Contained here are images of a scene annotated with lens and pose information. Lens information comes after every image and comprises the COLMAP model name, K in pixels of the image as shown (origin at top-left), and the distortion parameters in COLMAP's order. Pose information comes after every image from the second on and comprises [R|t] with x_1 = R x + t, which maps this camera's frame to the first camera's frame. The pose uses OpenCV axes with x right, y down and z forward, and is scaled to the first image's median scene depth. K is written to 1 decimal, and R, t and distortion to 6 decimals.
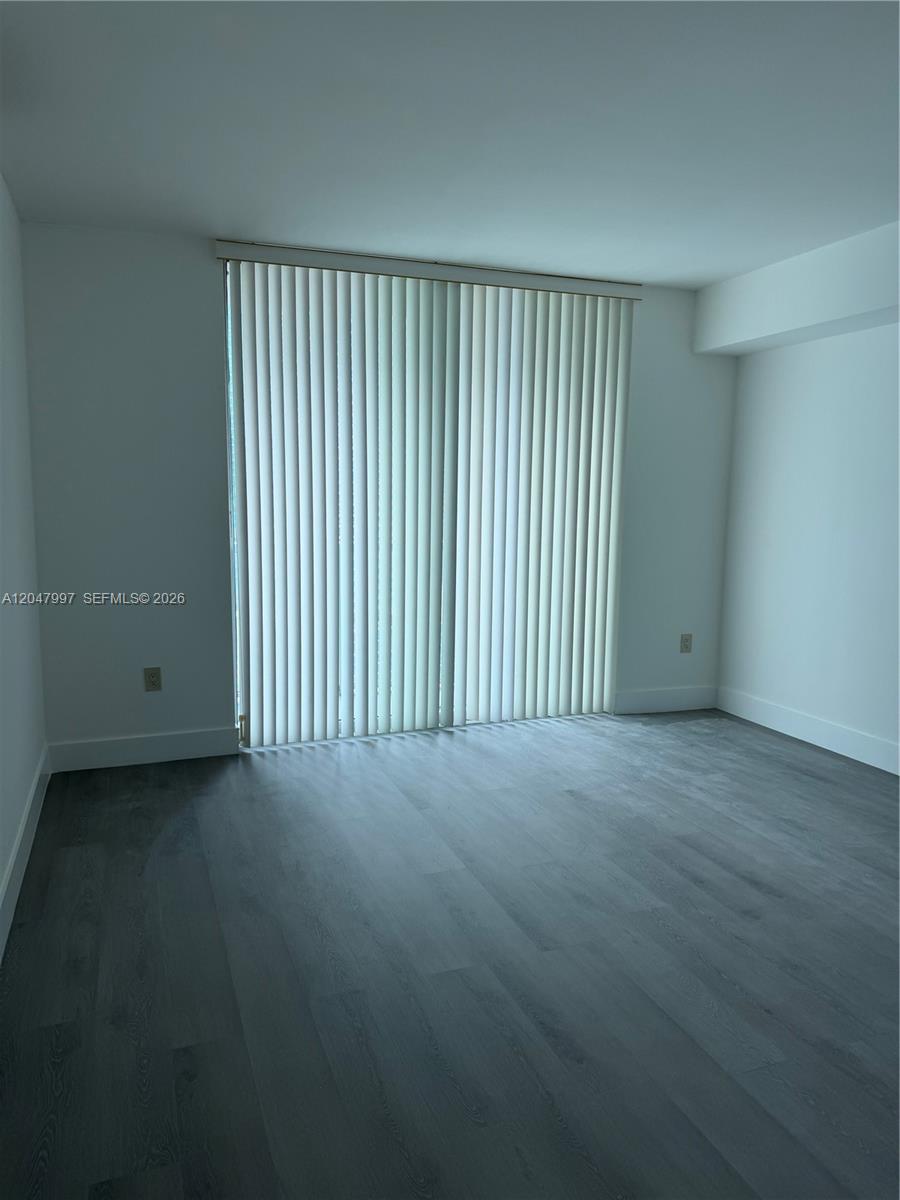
lens RADIAL K [[846.3, 0, 450.6], [0, 846.3, 603.3], [0, 0, 1]] dist [0.131008, -0.228593]
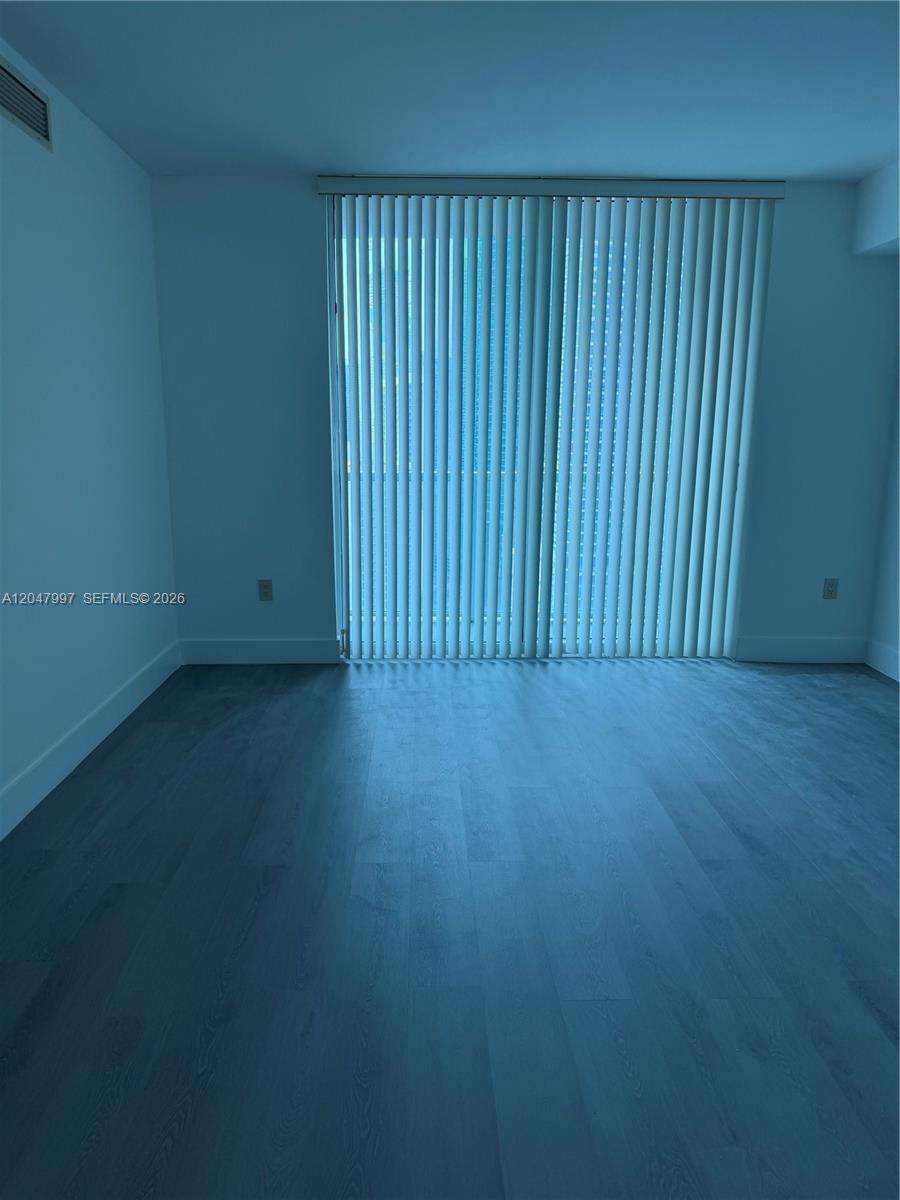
lens RADIAL K [[846.3, 0, 450.6], [0, 846.3, 603.3], [0, 0, 1]] dist [0.131008, -0.228593]
pose [[0.943636, 0.060368, -0.325434, 0.220241], [-0.038478, 0.996568, 0.073293, 0.012738], [0.328742, -0.056640, 0.942720, 0.024561]]
